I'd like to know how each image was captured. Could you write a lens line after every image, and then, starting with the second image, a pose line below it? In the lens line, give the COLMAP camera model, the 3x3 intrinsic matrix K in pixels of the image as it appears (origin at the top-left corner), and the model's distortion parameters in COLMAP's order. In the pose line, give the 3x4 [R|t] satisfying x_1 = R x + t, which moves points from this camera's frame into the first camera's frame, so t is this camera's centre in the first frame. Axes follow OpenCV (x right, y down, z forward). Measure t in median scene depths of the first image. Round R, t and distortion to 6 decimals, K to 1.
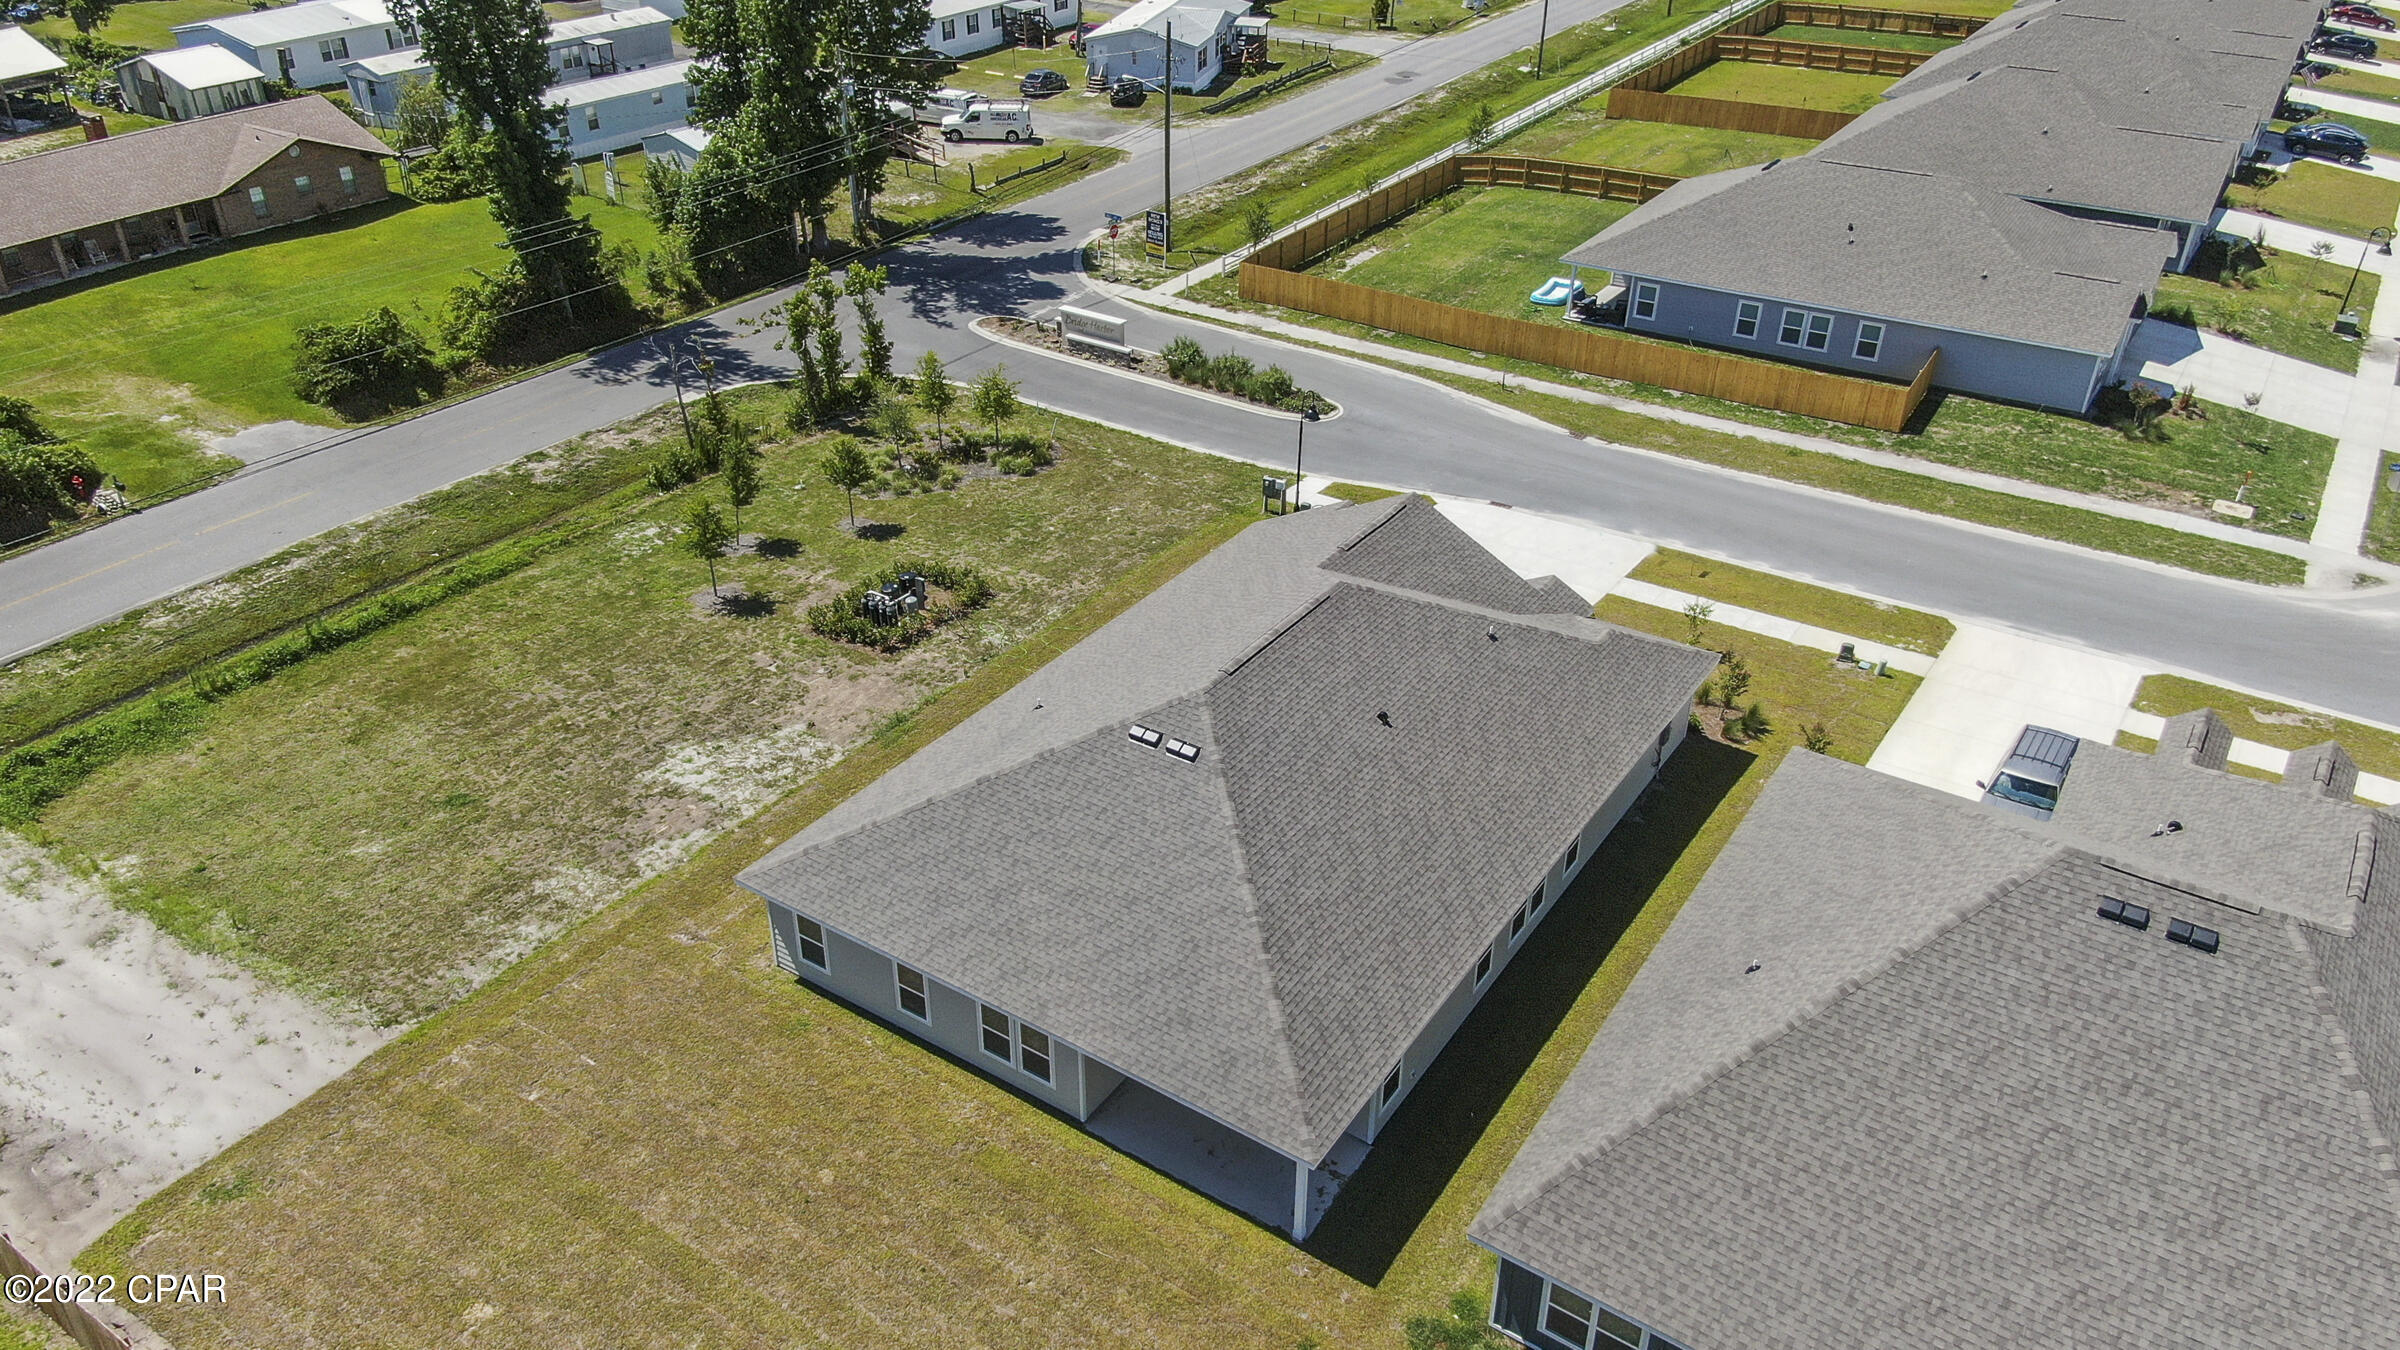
lens RADIAL K [[1758.8, 0, 1200.0], [0, 1758.8, 675.0], [0, 0, 1]] dist [0.002800, -0.000661]
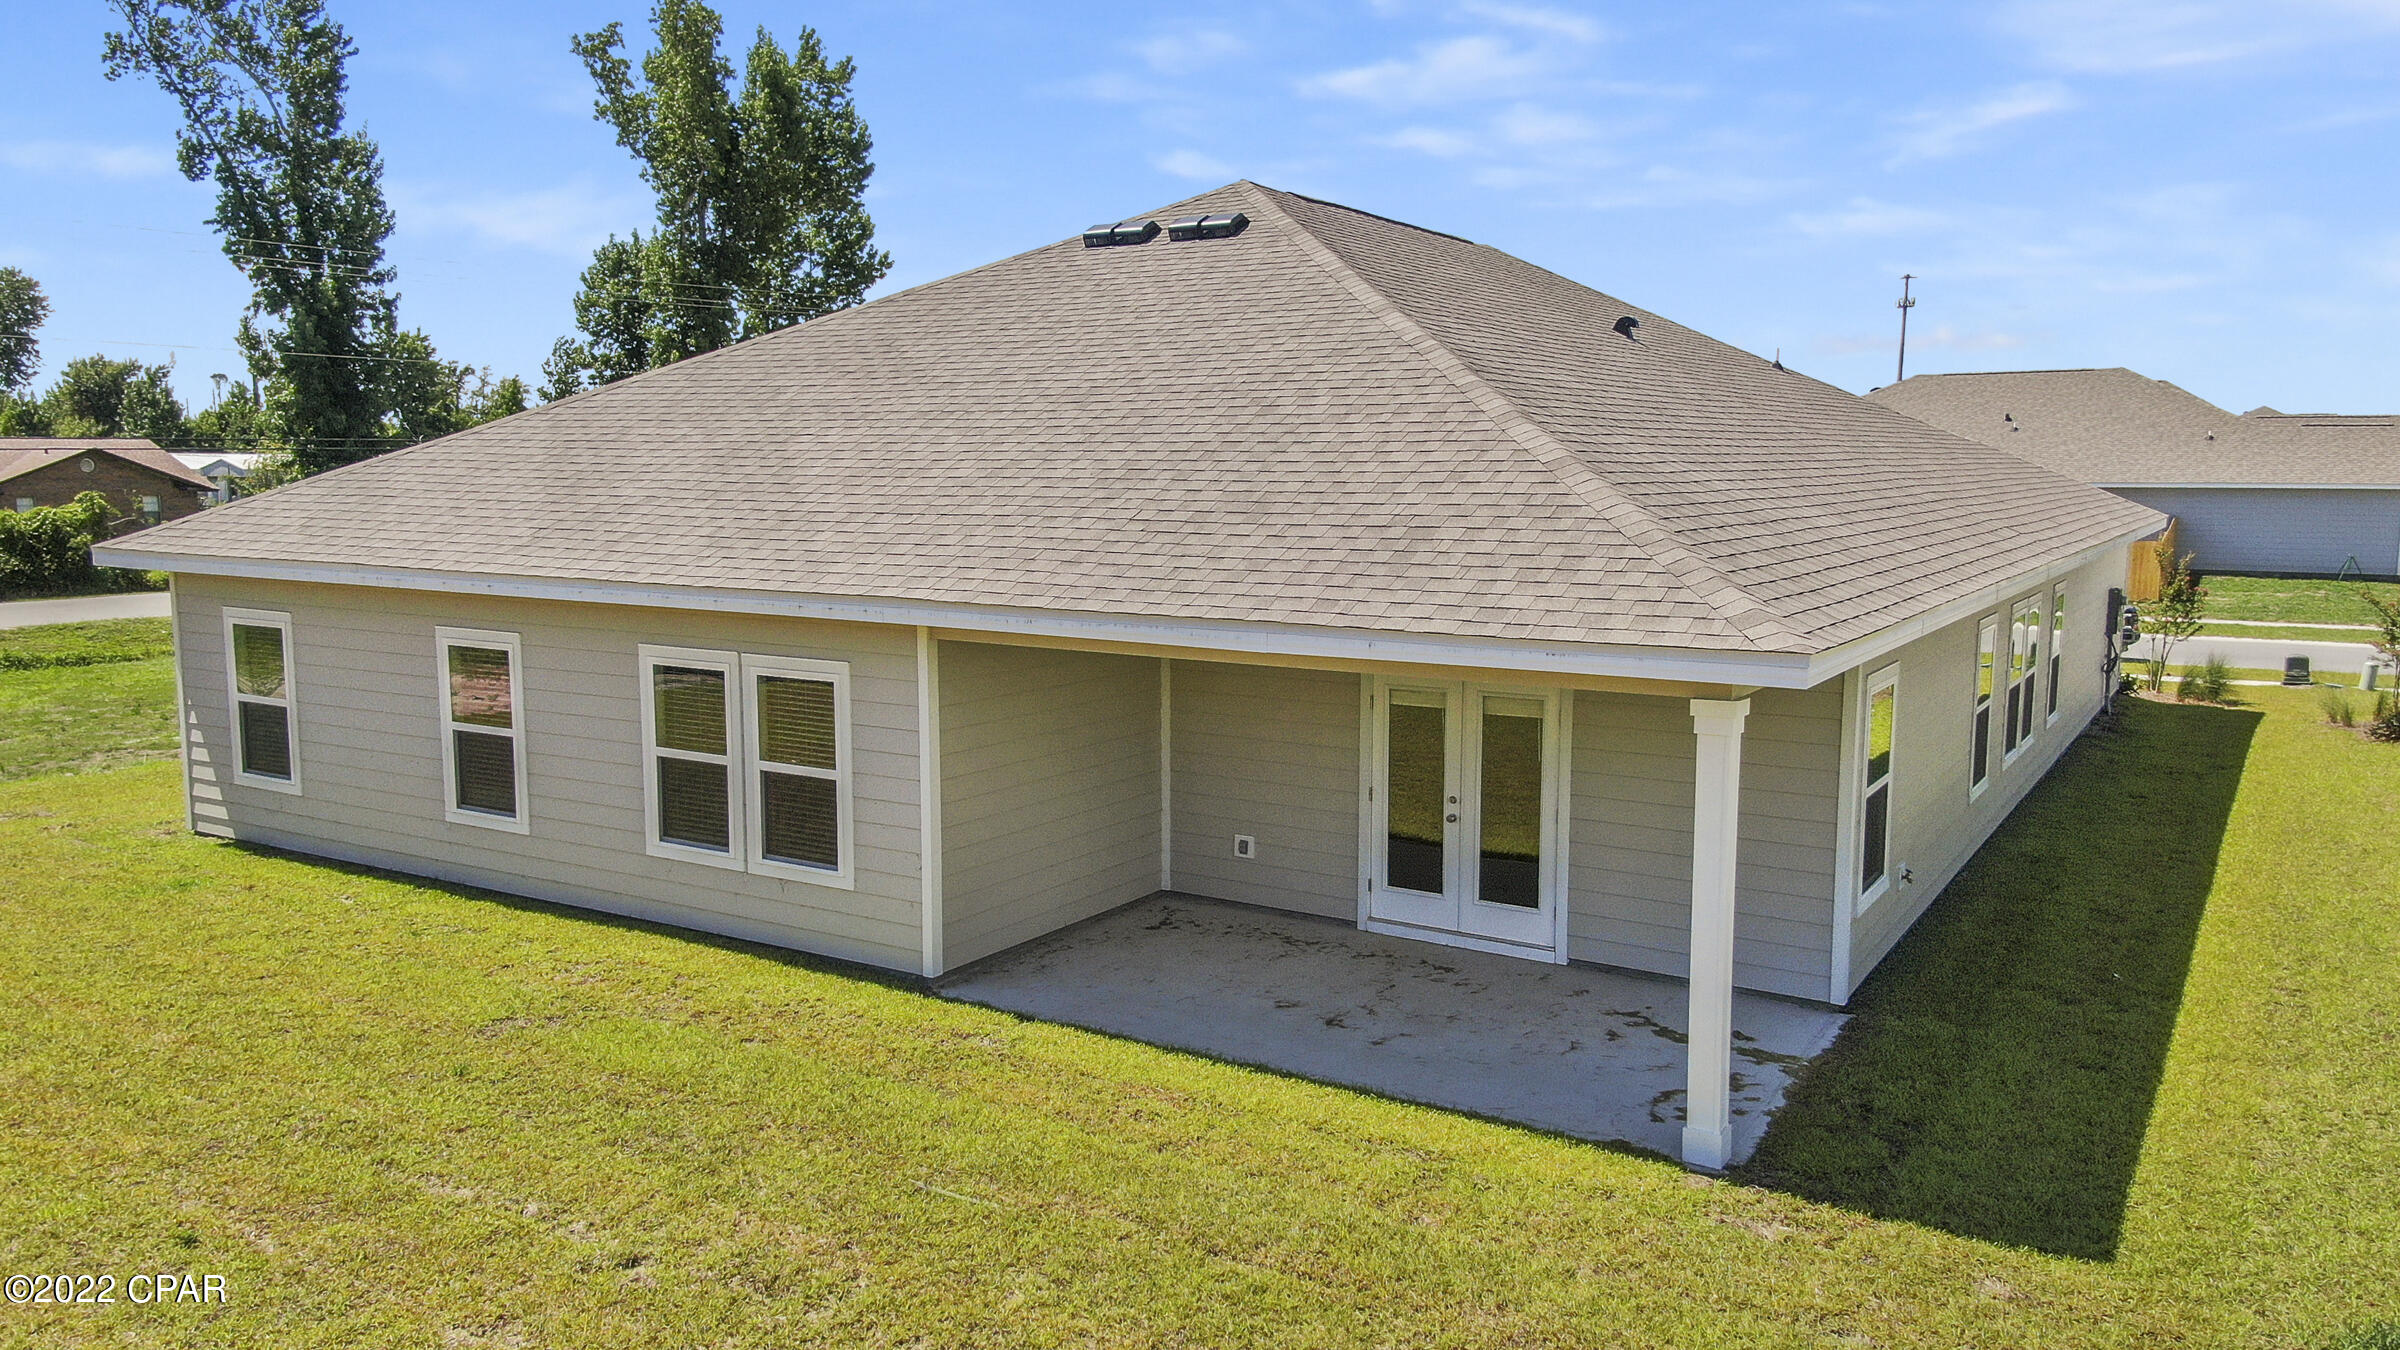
lens RADIAL K [[1758.8, 0, 1200.0], [0, 1758.8, 675.0], [0, 0, 1]] dist [0.002800, -0.000661]
pose [[0.999742, -0.015104, 0.016957, -0.023088], [0.020707, 0.912886, -0.407689, 0.348273], [-0.009322, 0.407935, 0.912963, 0.709812]]
